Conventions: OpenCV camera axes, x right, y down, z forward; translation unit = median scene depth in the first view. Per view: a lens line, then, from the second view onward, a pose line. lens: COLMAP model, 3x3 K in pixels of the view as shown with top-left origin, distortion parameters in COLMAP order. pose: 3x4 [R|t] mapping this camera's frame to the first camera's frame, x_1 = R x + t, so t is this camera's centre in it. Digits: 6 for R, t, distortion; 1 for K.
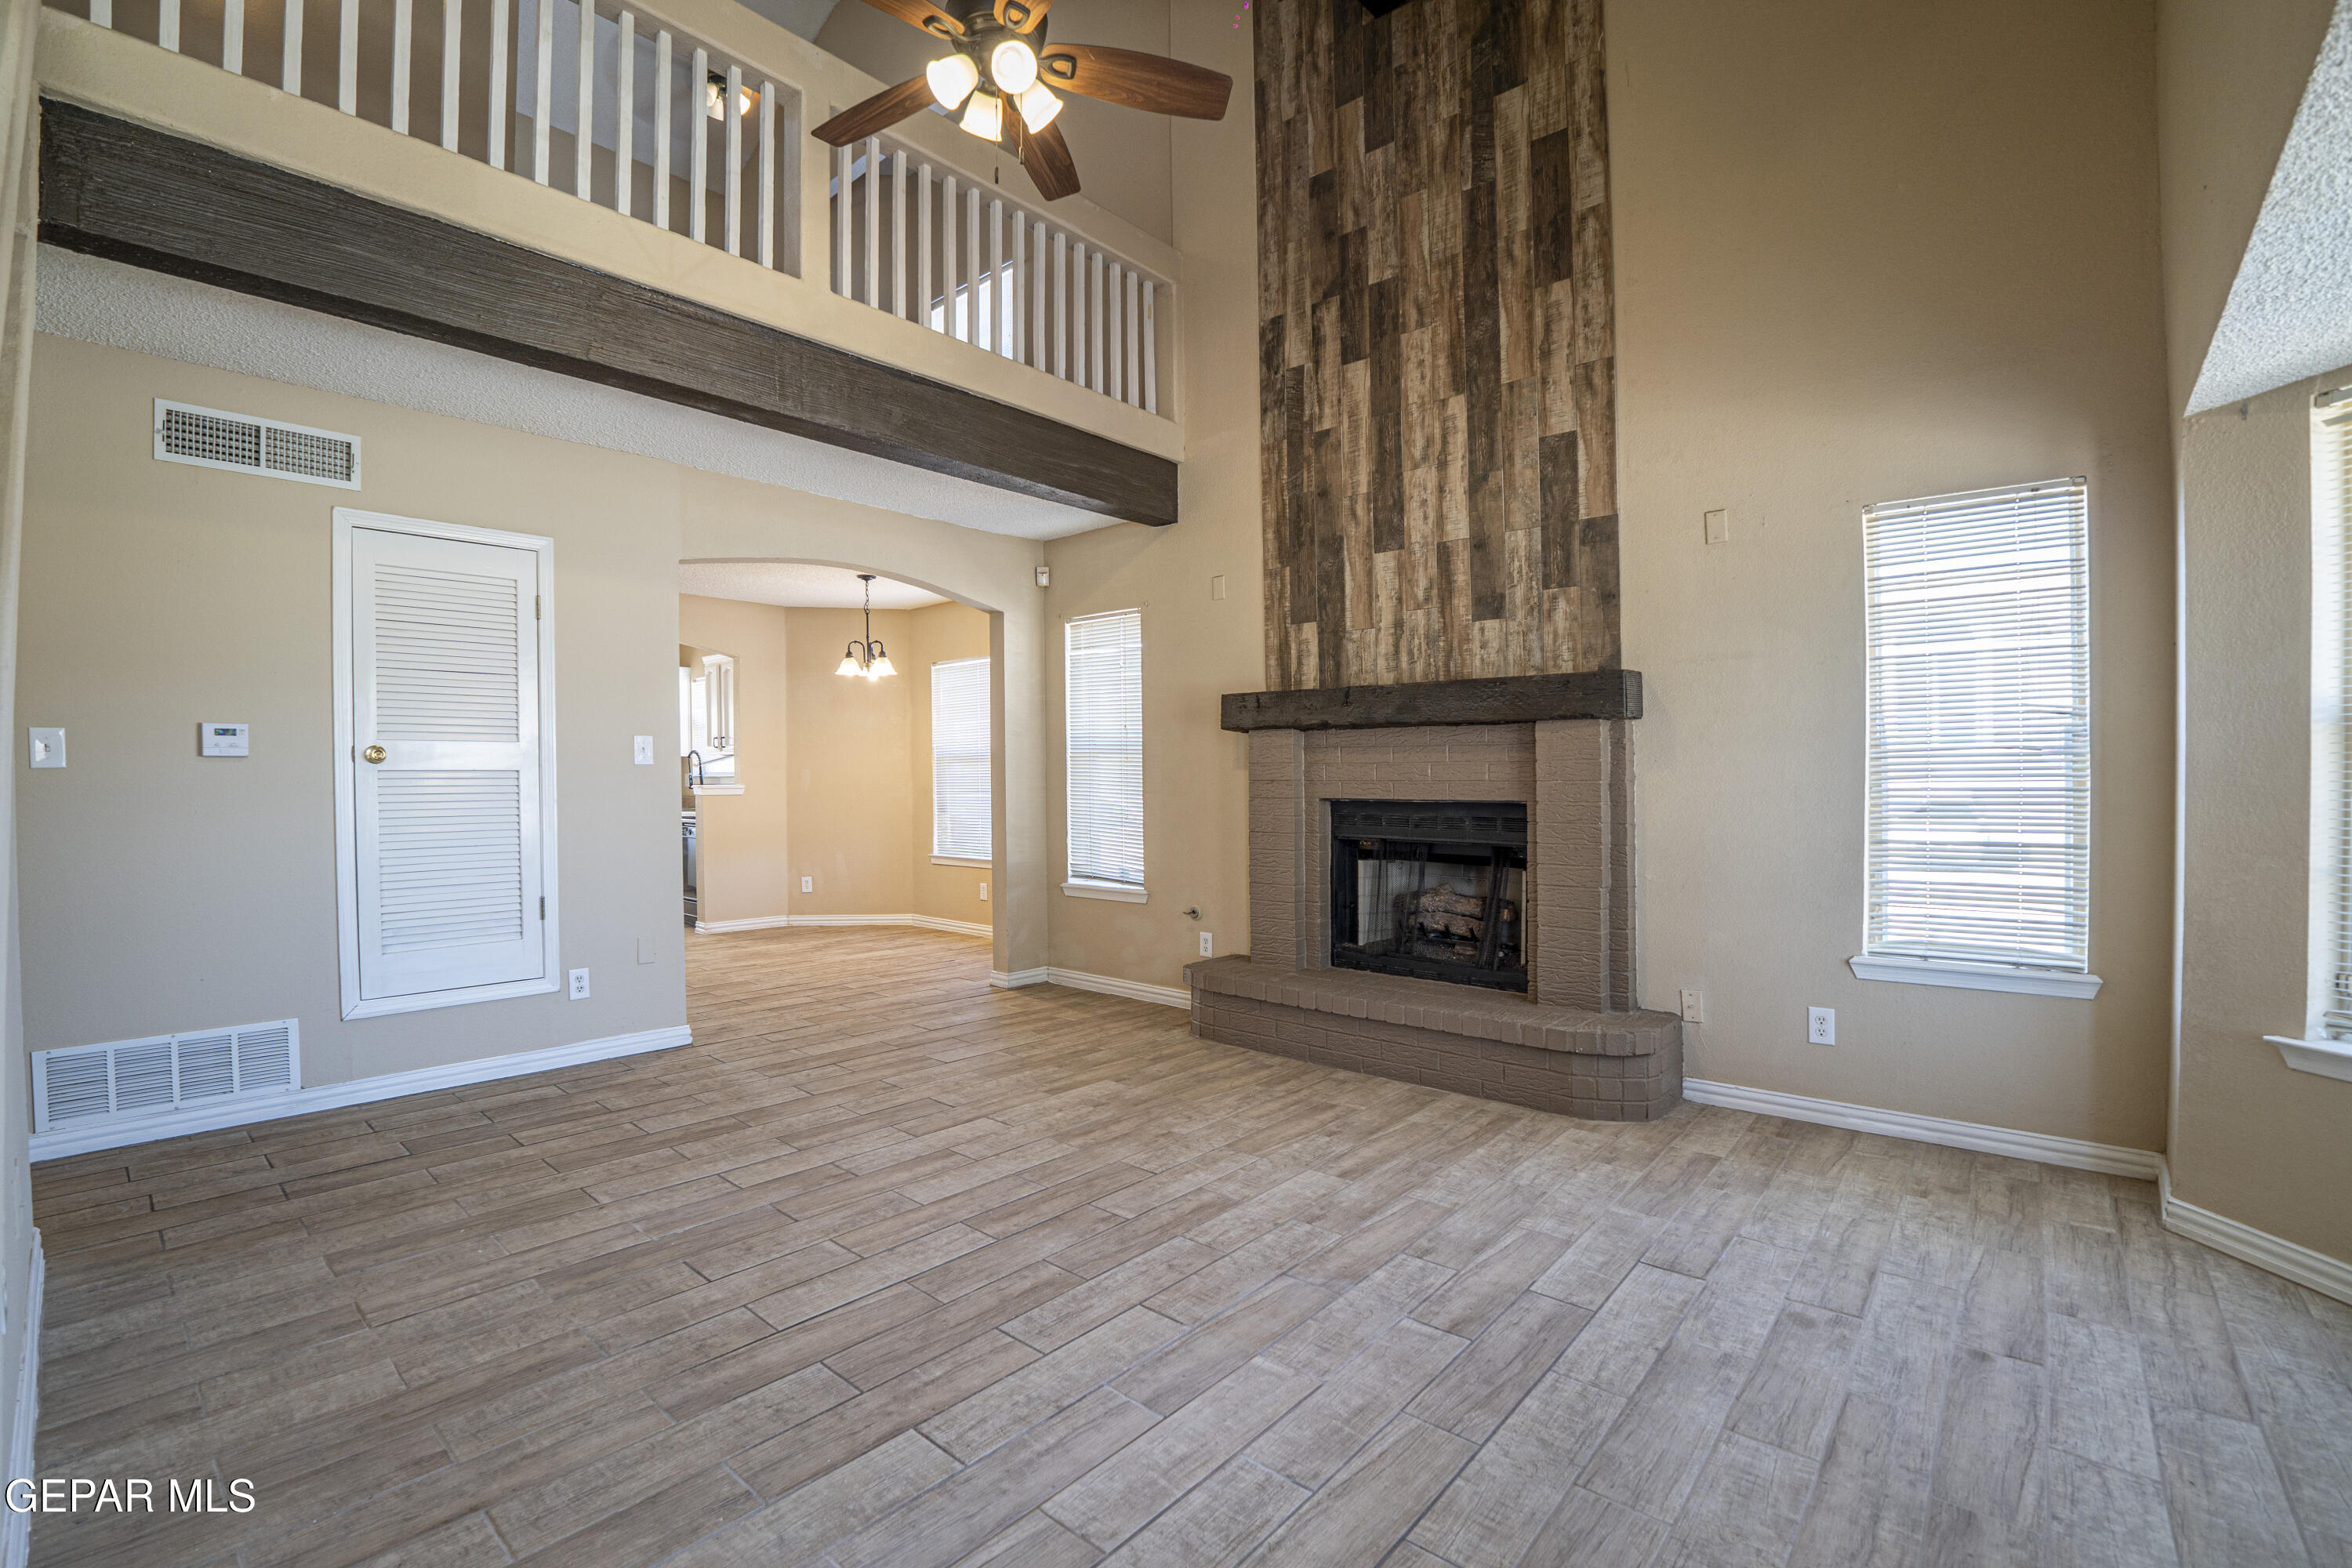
lens RADIAL K [[1037.2, 0, 1152.6], [0, 1037.2, 705.2], [0, 0, 1]] dist [-0.055892, 0.009608]
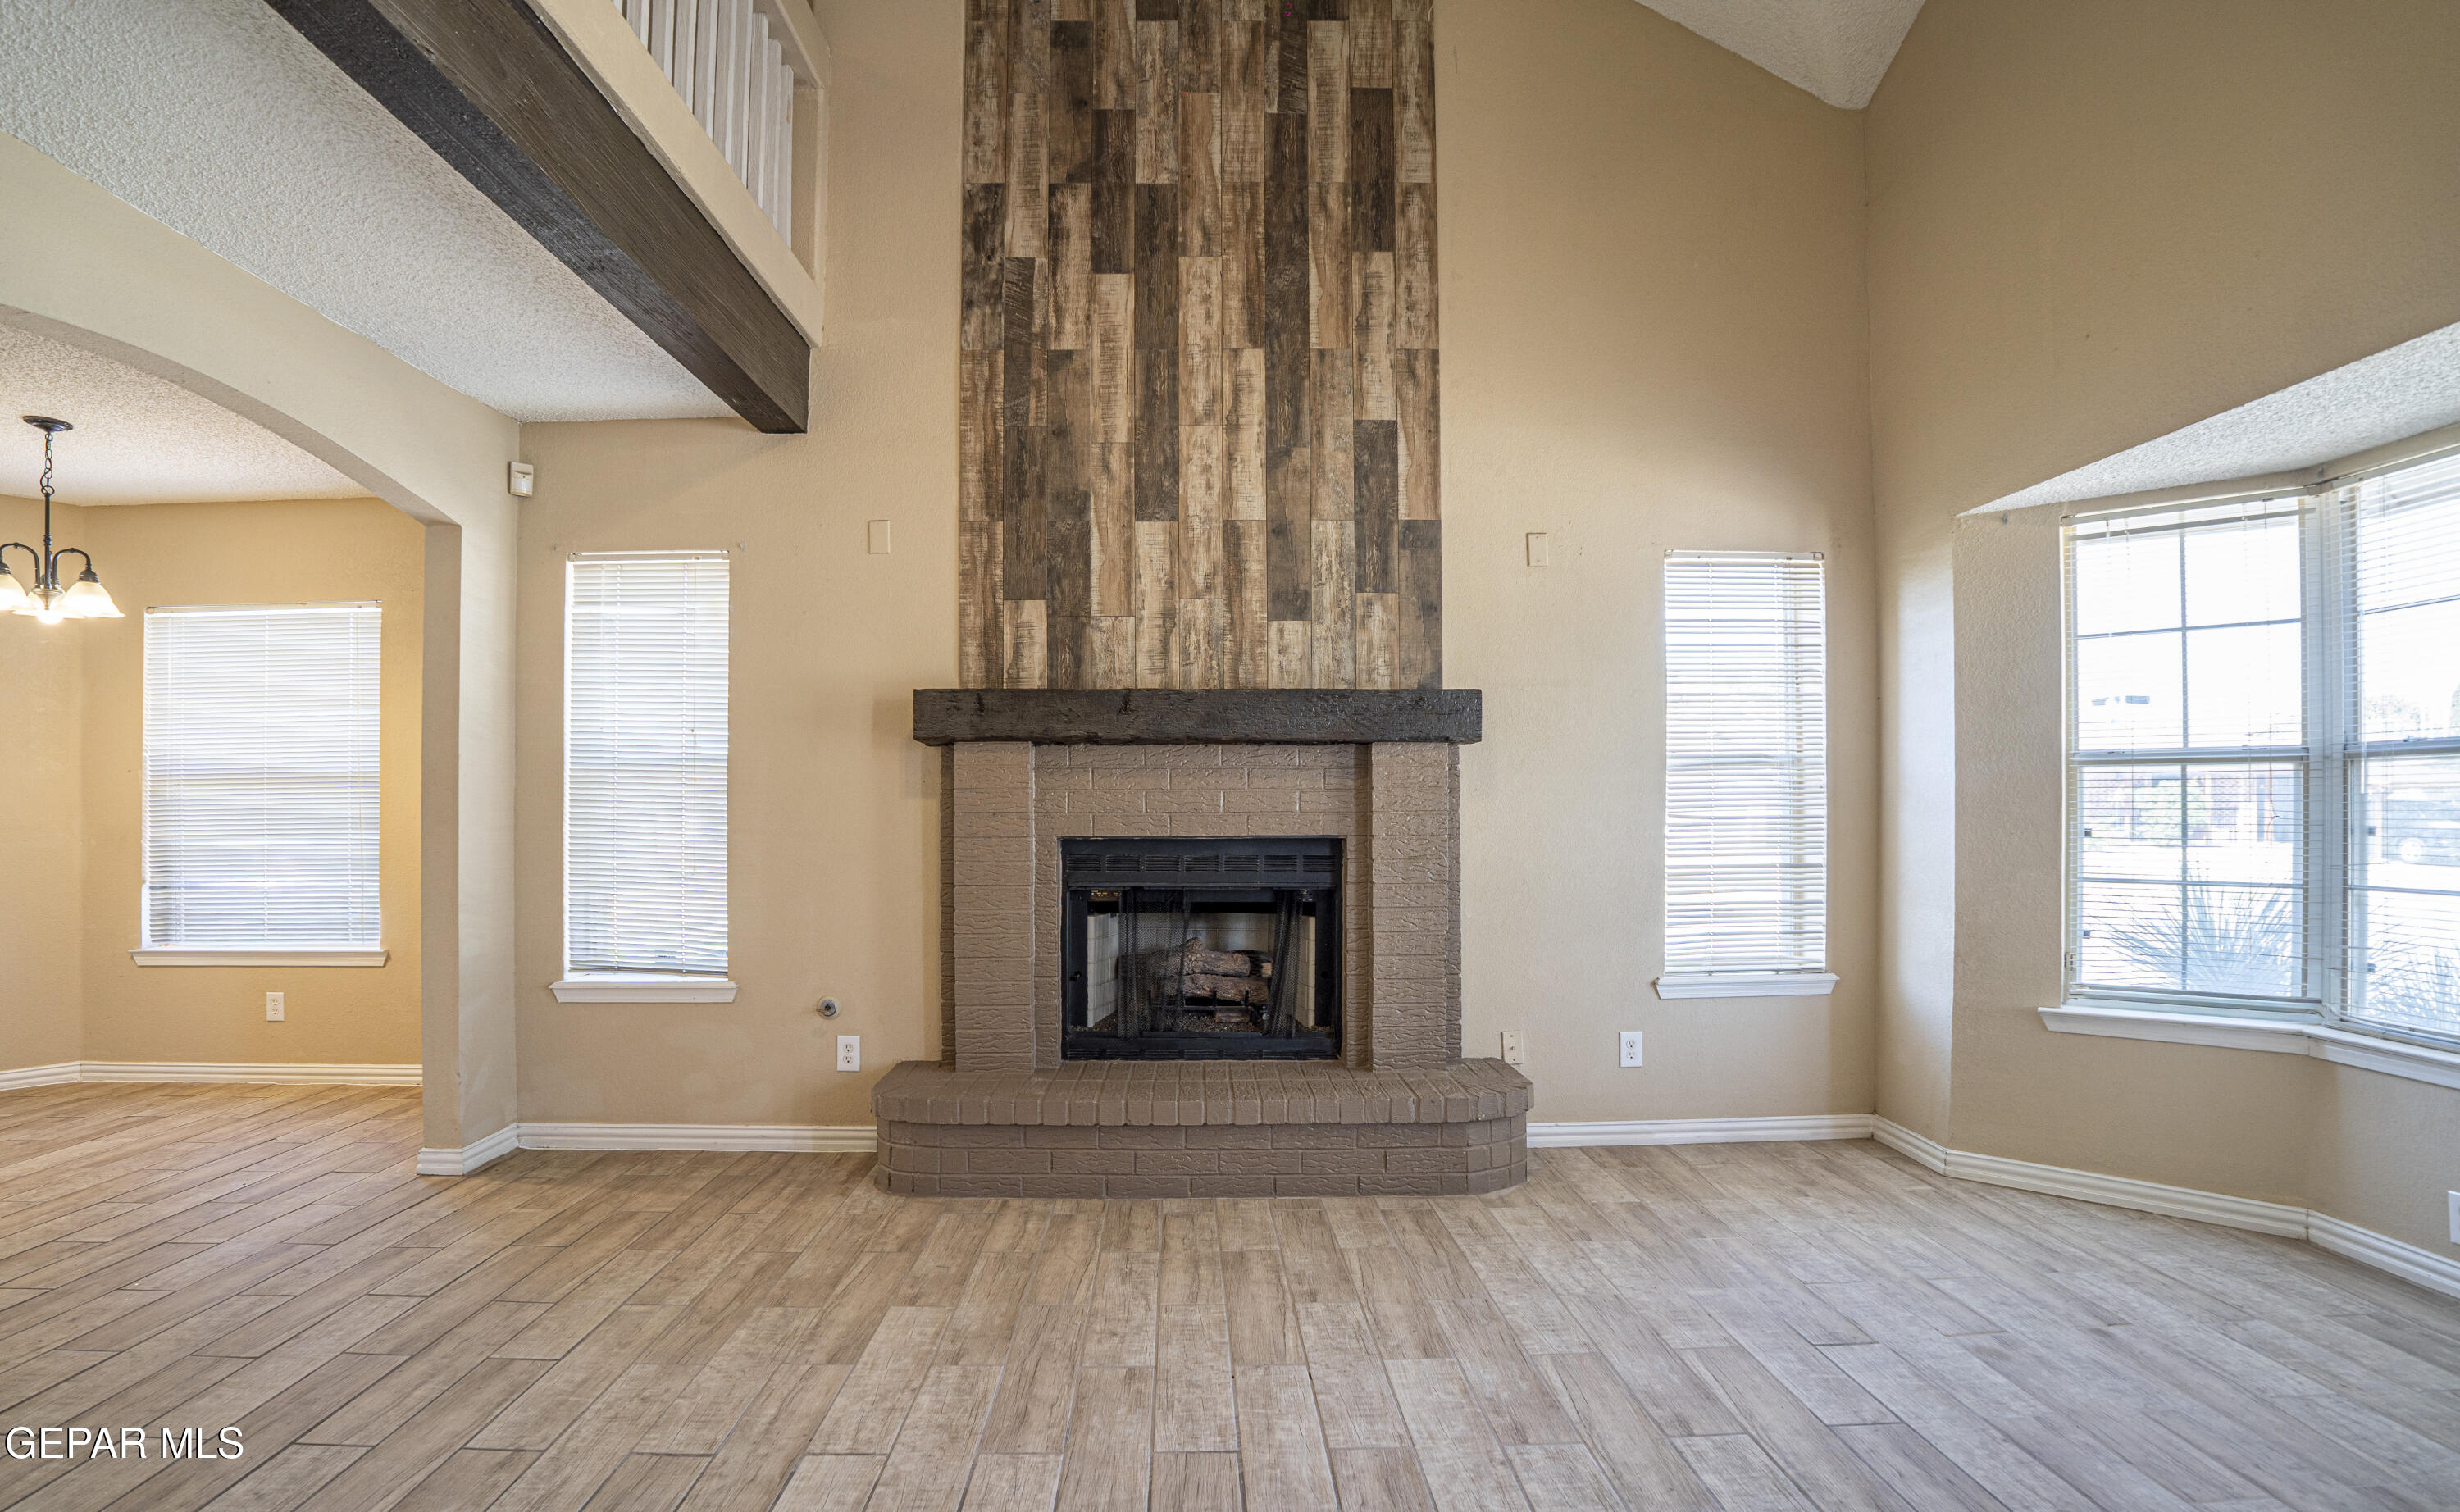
lens RADIAL K [[1092.3, 0, 1224.8], [0, 1092.3, 734.6], [0, 0, 1]] dist [-0.053193, 0.004099]
pose [[0.737590, 0.041995, 0.673942, -0.347538], [-0.042486, 0.998973, -0.015749, 0.029641], [-0.673911, -0.017017, 0.738617, 0.417652]]
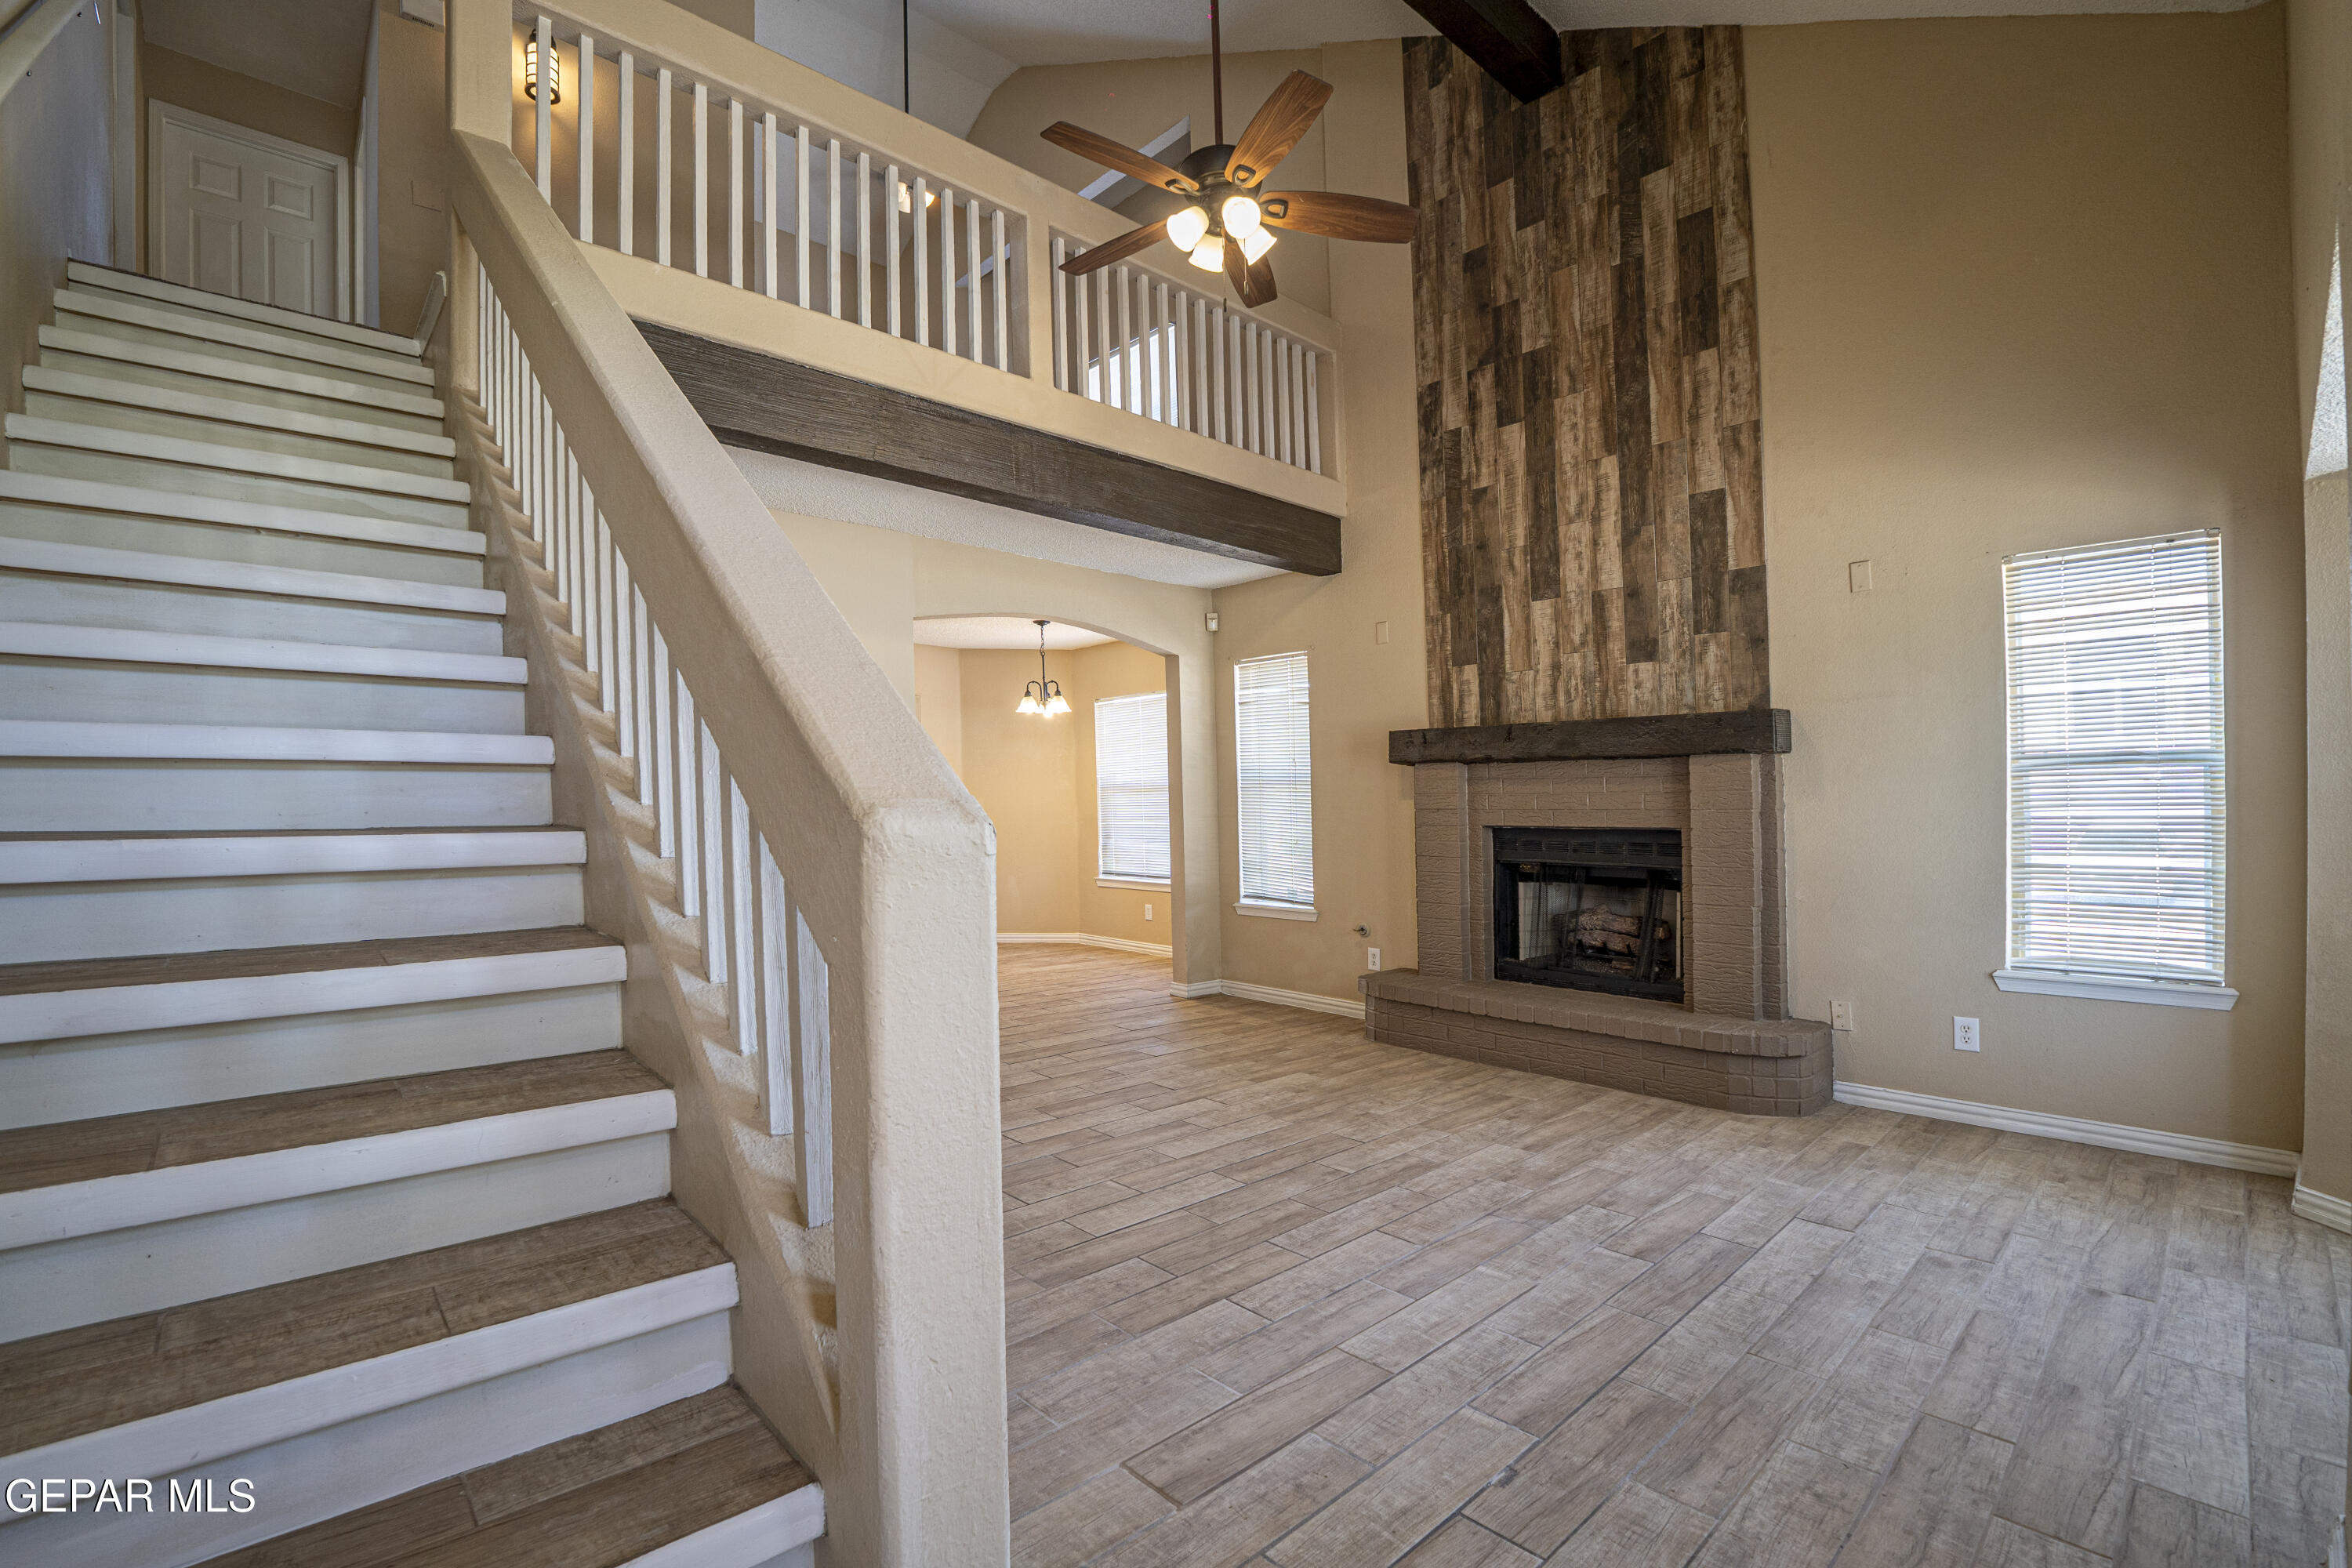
lens RADIAL K [[1037.2, 0, 1151.4], [0, 1037.2, 729.8], [0, 0, 1]] dist [-0.055892, 0.009608]
pose [[0.993755, -0.007251, -0.111353, -0.081072], [0.006751, 0.999965, -0.004865, -0.010792], [0.111384, 0.004083, 0.993769, -0.156361]]
